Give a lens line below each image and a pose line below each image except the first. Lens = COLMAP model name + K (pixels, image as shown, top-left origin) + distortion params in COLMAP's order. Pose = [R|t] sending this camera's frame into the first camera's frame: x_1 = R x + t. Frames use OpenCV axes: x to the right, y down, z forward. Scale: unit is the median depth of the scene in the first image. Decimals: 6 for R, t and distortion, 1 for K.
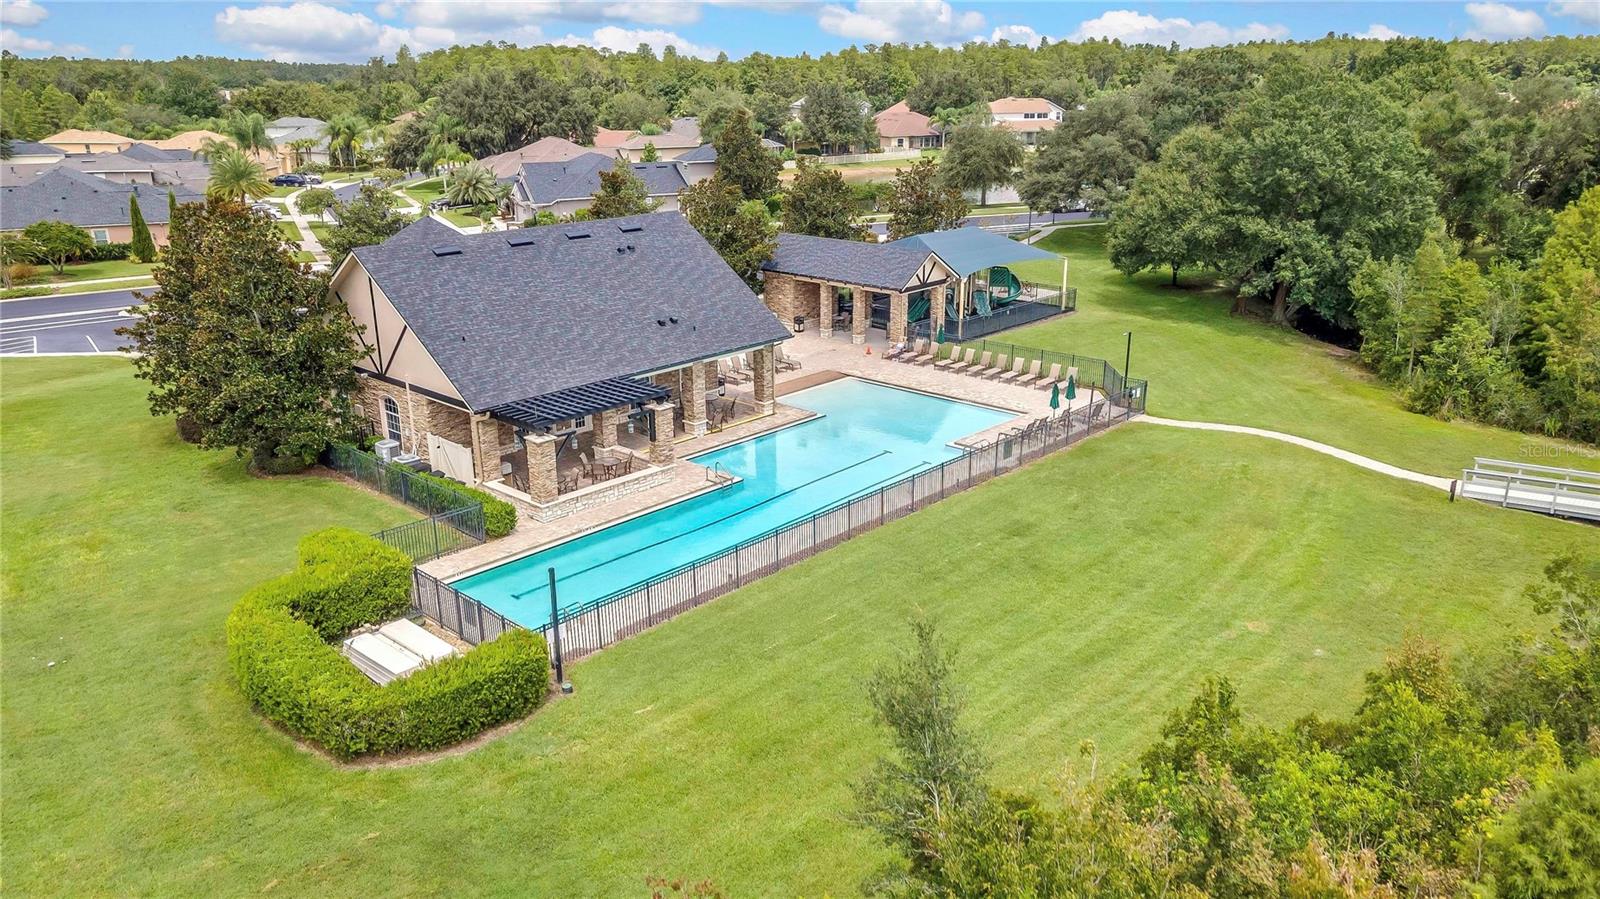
lens RADIAL K [[1157.6, 0, 800.0], [0, 1157.6, 449.5], [0, 0, 1]] dist [0.040907, 0.002117]
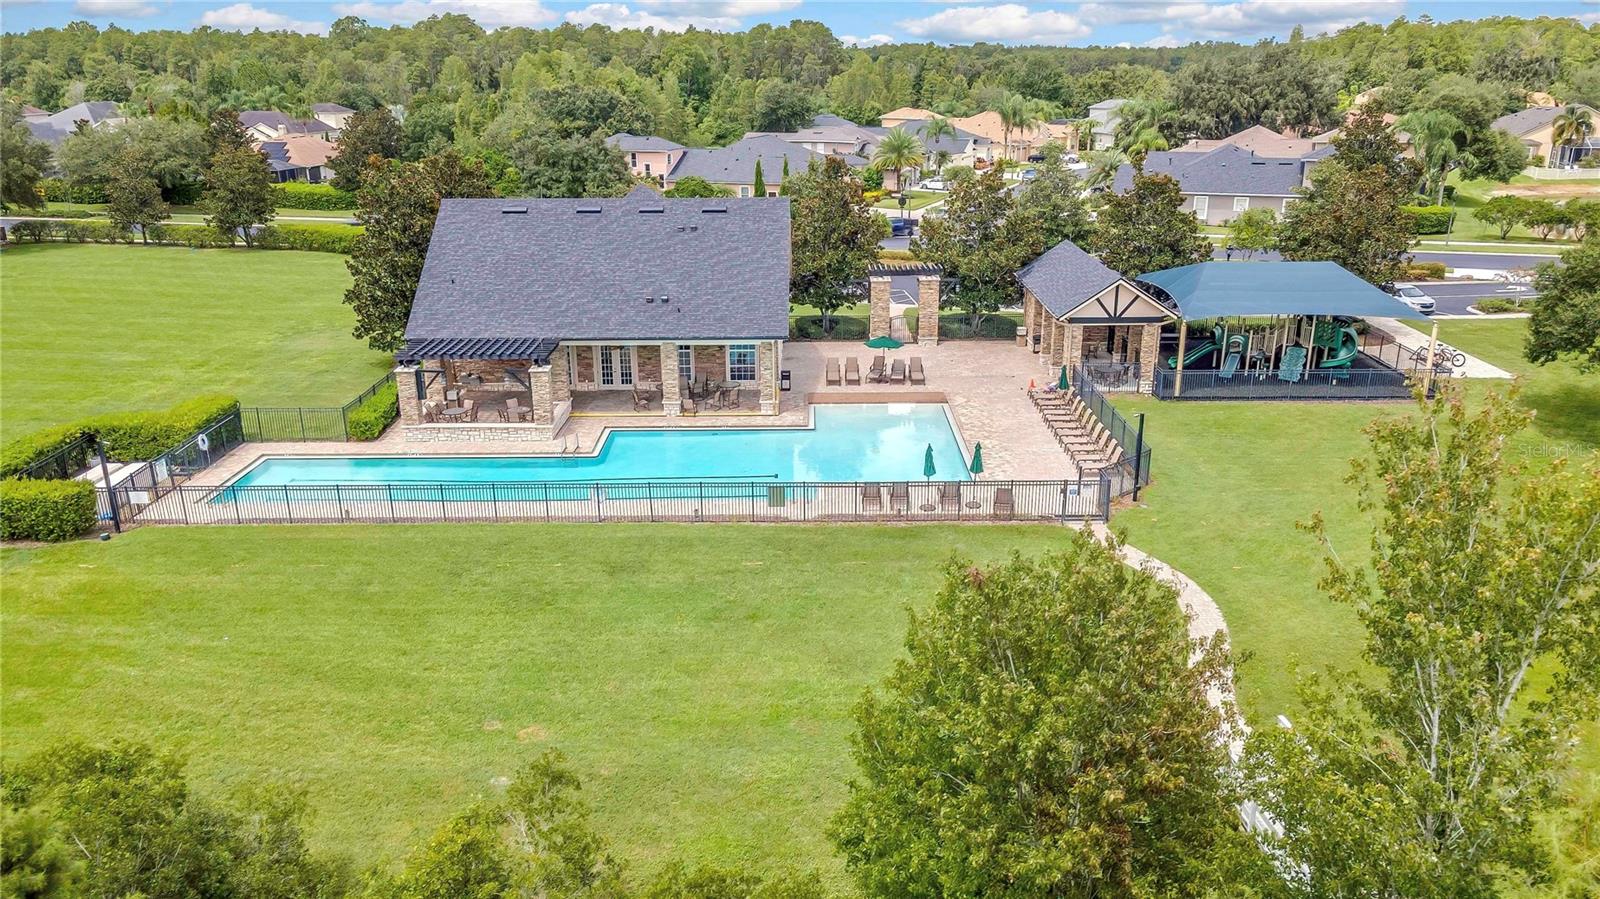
lens RADIAL K [[1157.6, 0, 800.0], [0, 1157.6, 449.5], [0, 0, 1]] dist [0.040907, 0.002117]
pose [[0.643999, 0.233631, -0.728479, 0.730020], [-0.223122, 0.968188, 0.113261, -0.121965], [0.731766, 0.089600, 0.675641, 0.382245]]
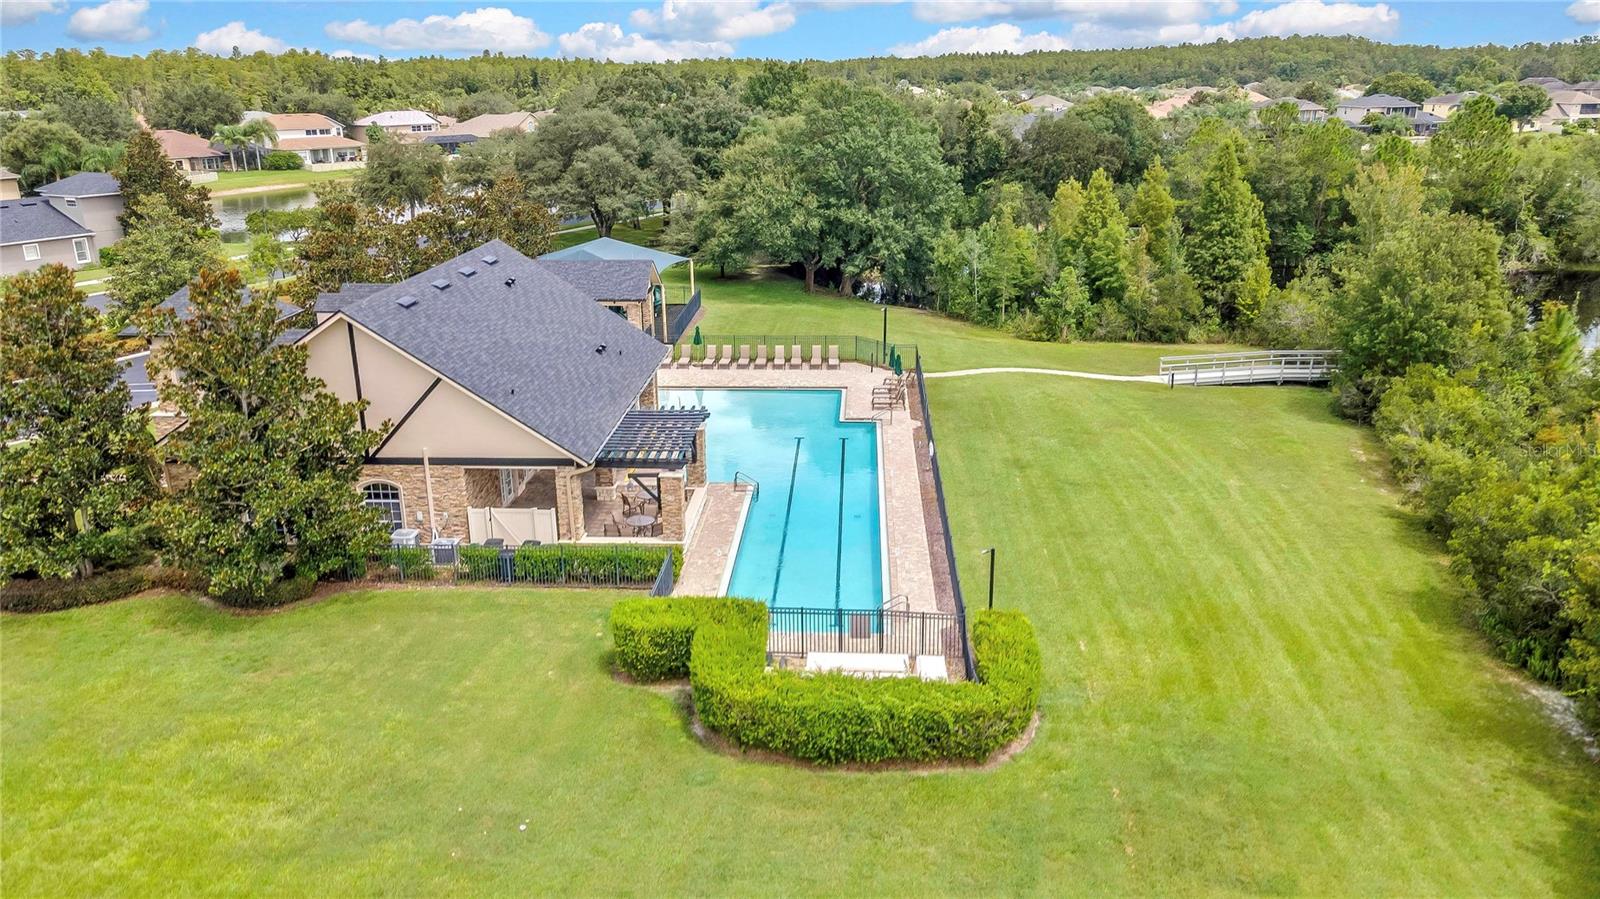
lens RADIAL K [[1157.6, 0, 800.0], [0, 1157.6, 449.5], [0, 0, 1]] dist [0.040907, 0.002117]
pose [[0.771976, -0.197577, 0.604166, -0.564028], [0.203956, 0.977203, 0.058963, -0.050330], [-0.602042, 0.077706, 0.794674, 0.136062]]
